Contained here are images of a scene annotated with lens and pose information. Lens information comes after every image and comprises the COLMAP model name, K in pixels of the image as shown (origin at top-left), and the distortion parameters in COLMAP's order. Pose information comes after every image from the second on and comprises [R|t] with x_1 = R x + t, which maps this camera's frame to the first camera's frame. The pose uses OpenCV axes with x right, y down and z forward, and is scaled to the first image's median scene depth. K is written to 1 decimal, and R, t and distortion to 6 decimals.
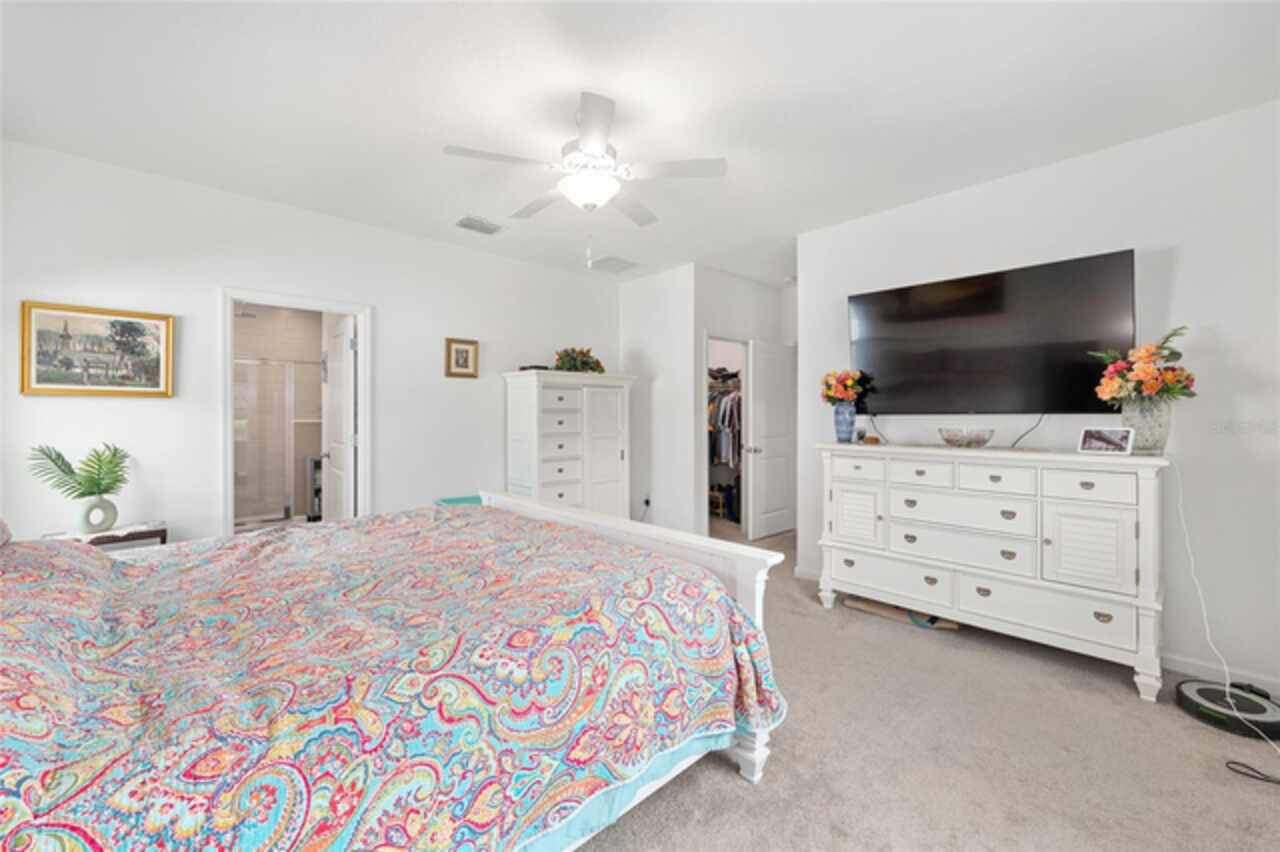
lens RADIAL K [[512.8, 0, 640.9], [0, 512.8, 417.9], [0, 0, 1]] dist [0.000853, 0.000046]
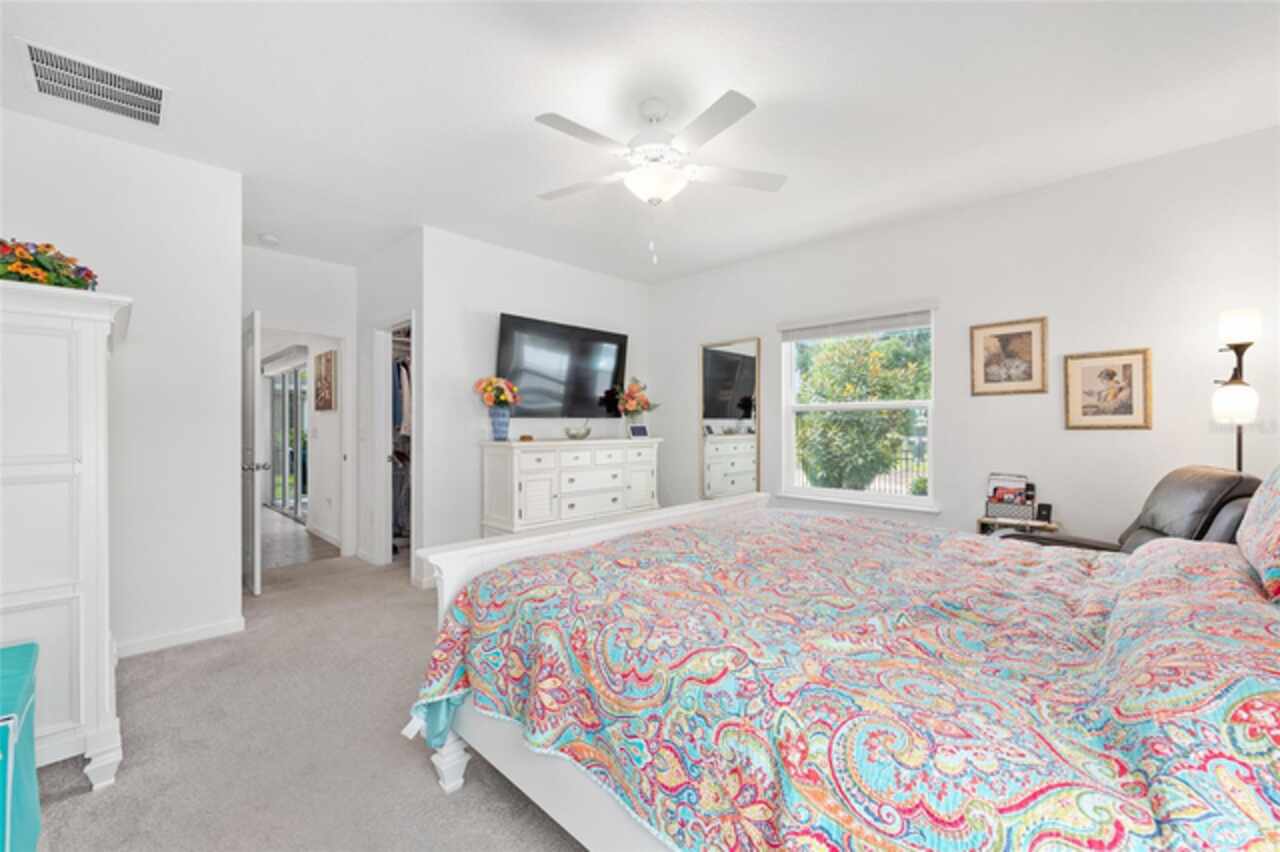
lens RADIAL K [[512.8, 0, 637.7], [0, 512.8, 422.1], [0, 0, 1]] dist [0.000853, 0.000046]
pose [[-0.027289, 0.005579, 0.999612, -0.870777], [0.005366, 0.999971, -0.005435, 0.016702], [-0.999613, 0.005216, -0.027319, 0.858016]]
